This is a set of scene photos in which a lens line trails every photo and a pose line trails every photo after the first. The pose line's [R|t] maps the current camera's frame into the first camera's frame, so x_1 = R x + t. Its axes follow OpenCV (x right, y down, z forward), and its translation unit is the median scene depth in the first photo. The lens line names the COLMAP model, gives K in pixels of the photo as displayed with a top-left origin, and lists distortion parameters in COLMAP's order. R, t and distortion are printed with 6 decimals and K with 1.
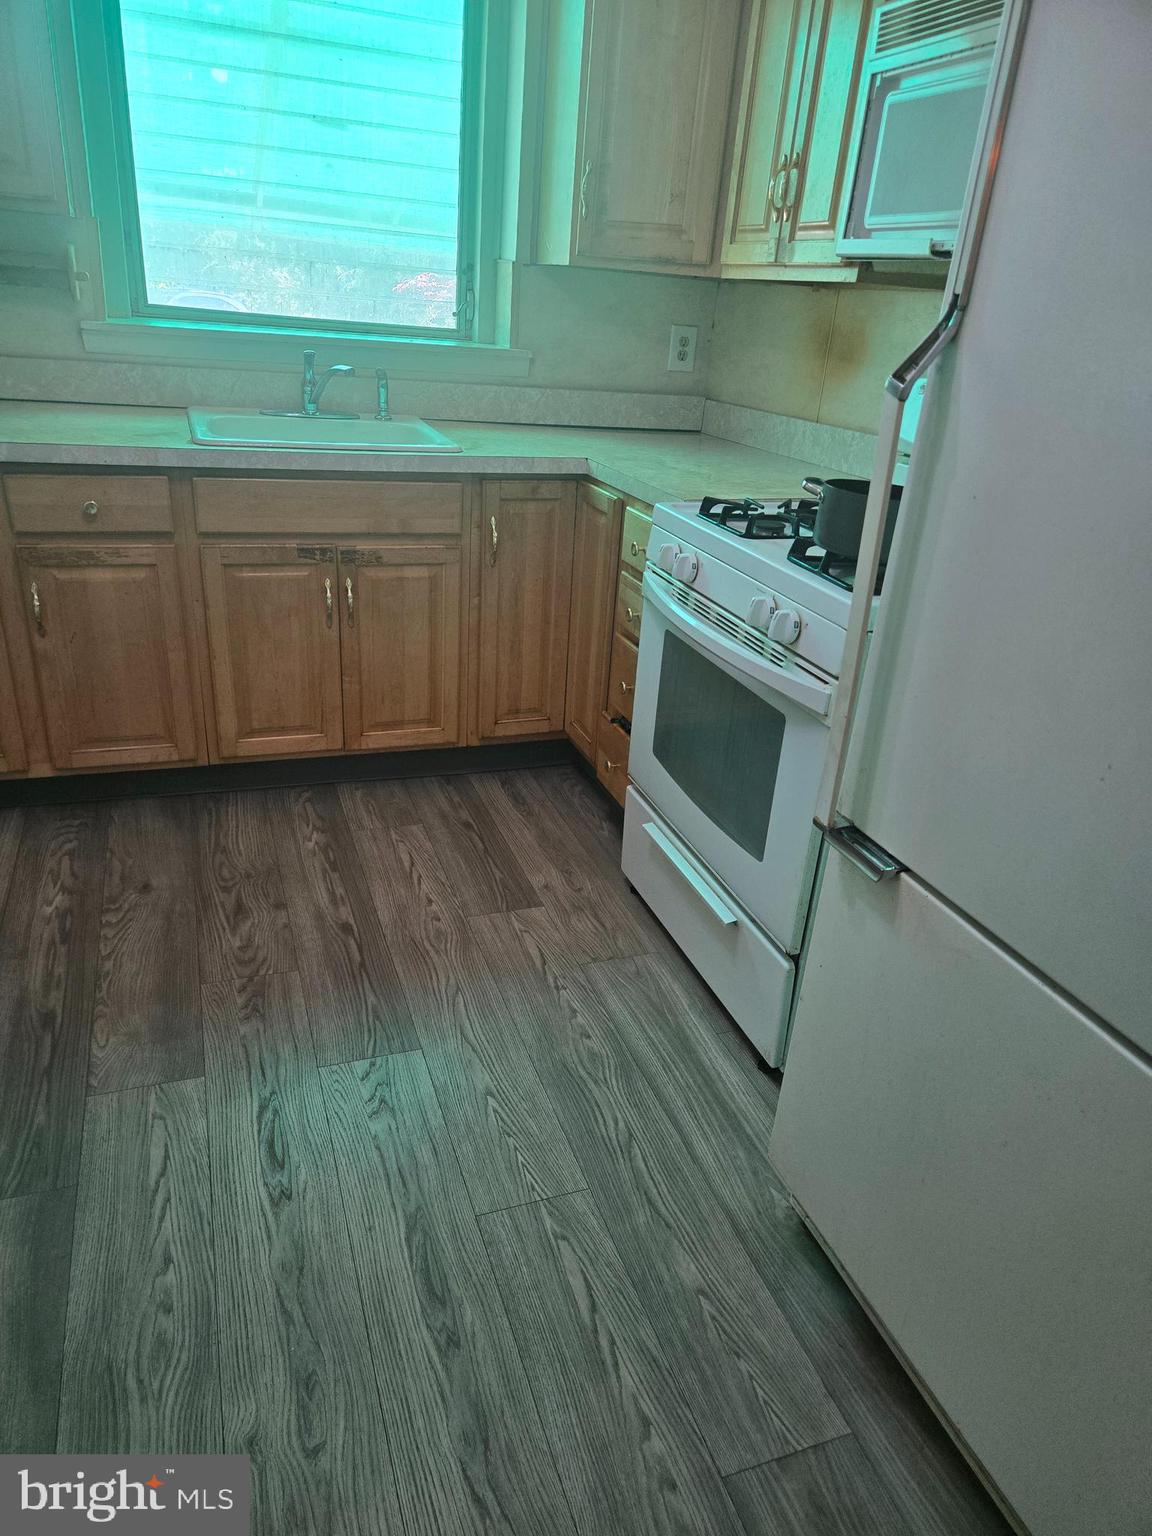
lens RADIAL K [[1026.8, 0, 582.7], [0, 1026.8, 786.8], [0, 0, 1]] dist [0.070835, -0.053519]
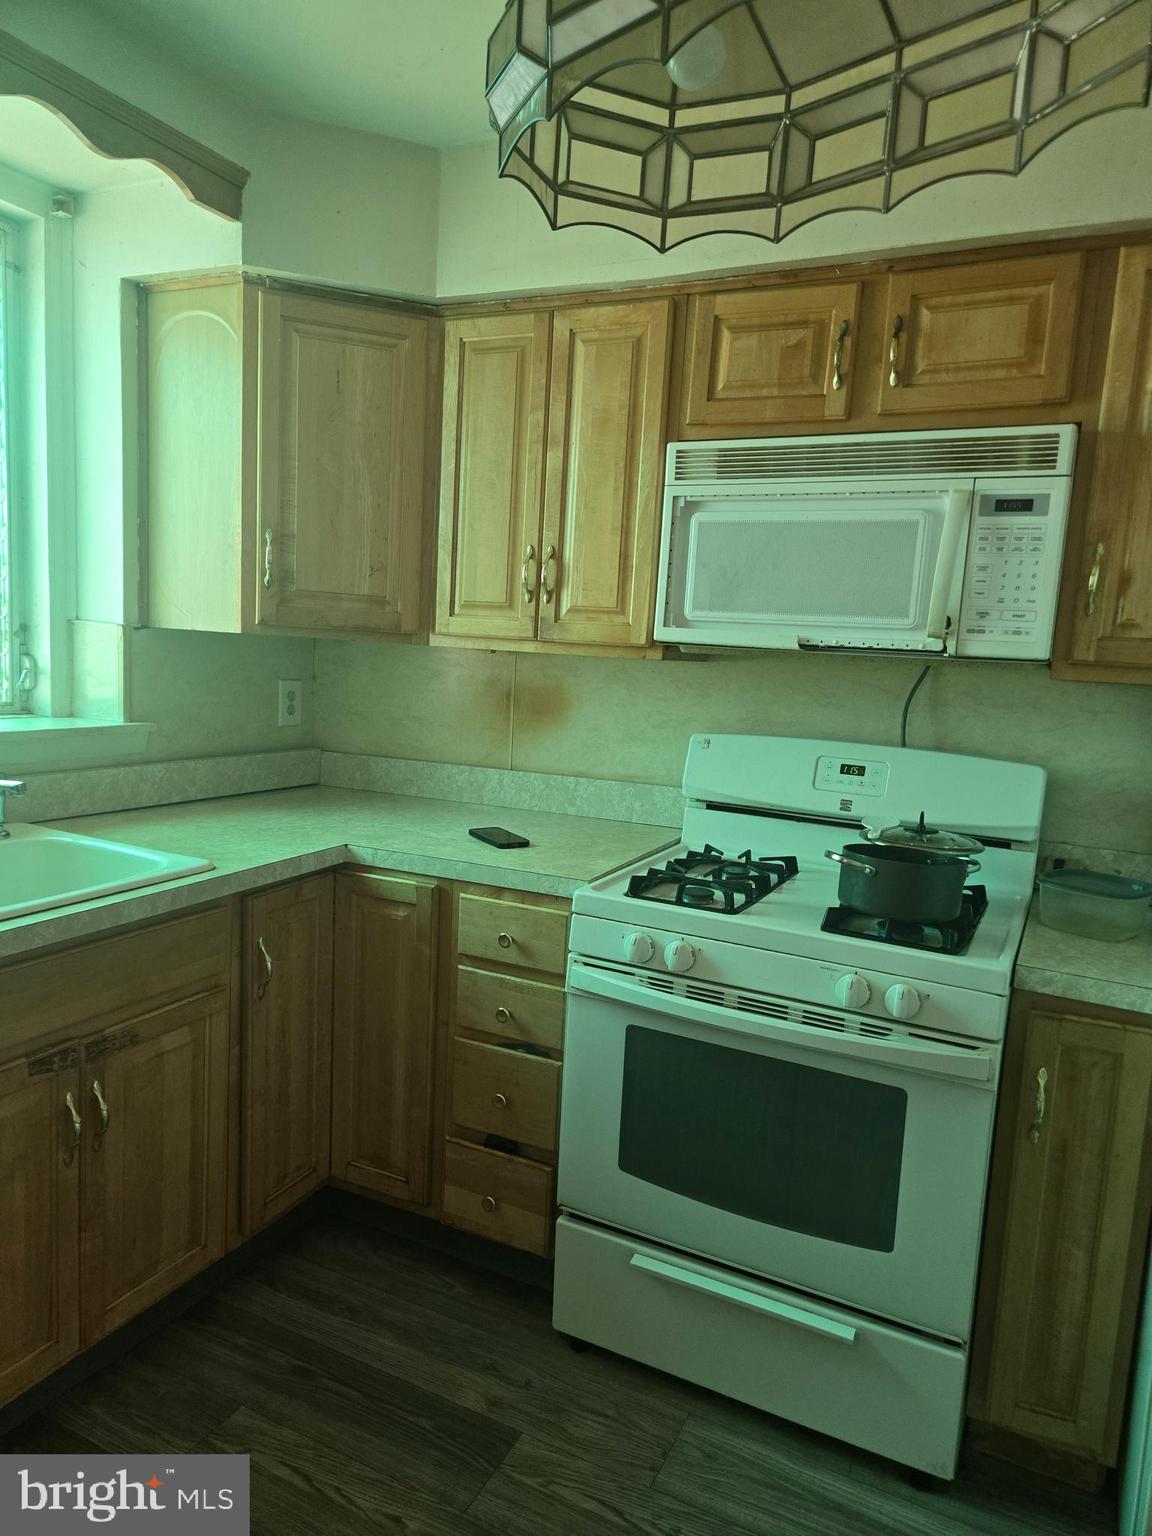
lens RADIAL K [[1026.8, 0, 587.7], [0, 1026.8, 780.3], [0, 0, 1]] dist [0.070835, -0.053519]
pose [[0.721898, -0.127152, 0.680217, -0.455888], [0.296125, 0.945188, -0.137587, -0.210558], [-0.625438, 0.300753, 0.719982, 0.278813]]
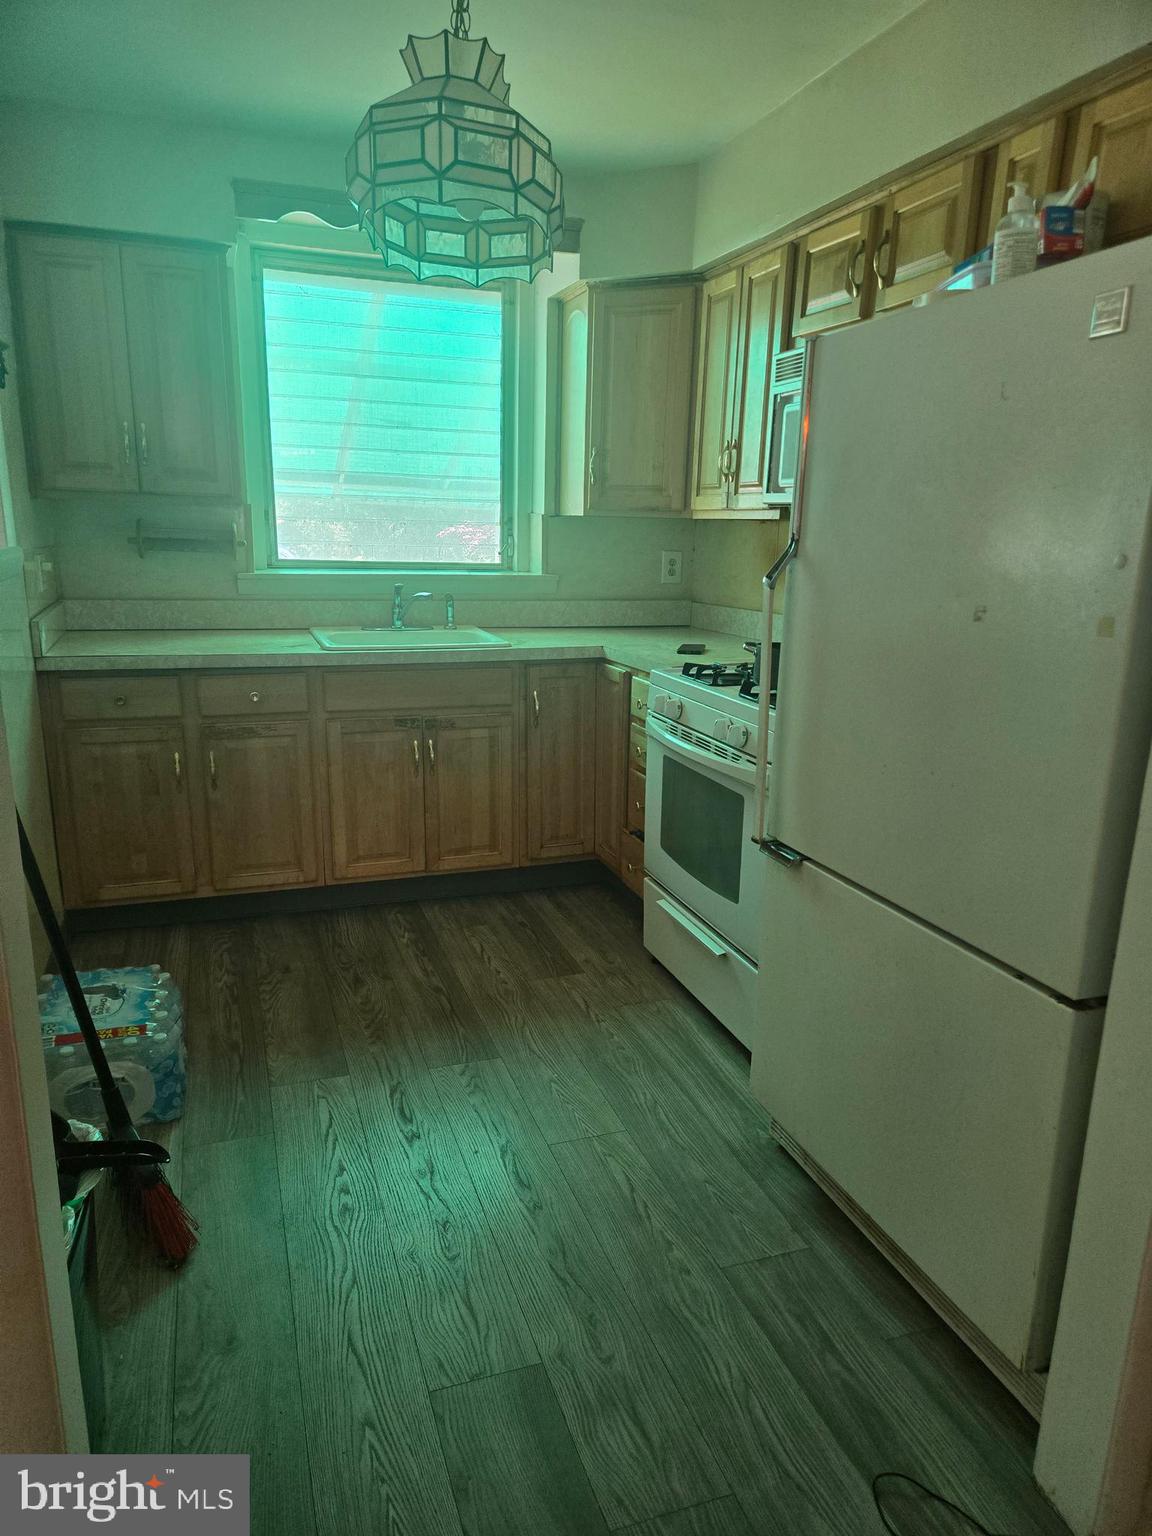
lens RADIAL K [[1026.8, 0, 580.5], [0, 1026.8, 799.0], [0, 0, 1]] dist [0.070835, -0.053519]
pose [[0.998426, -0.048849, -0.027545, 0.002779], [0.043029, 0.982292, -0.182348, 0.135901], [0.035965, 0.180876, 0.982848, -0.320095]]
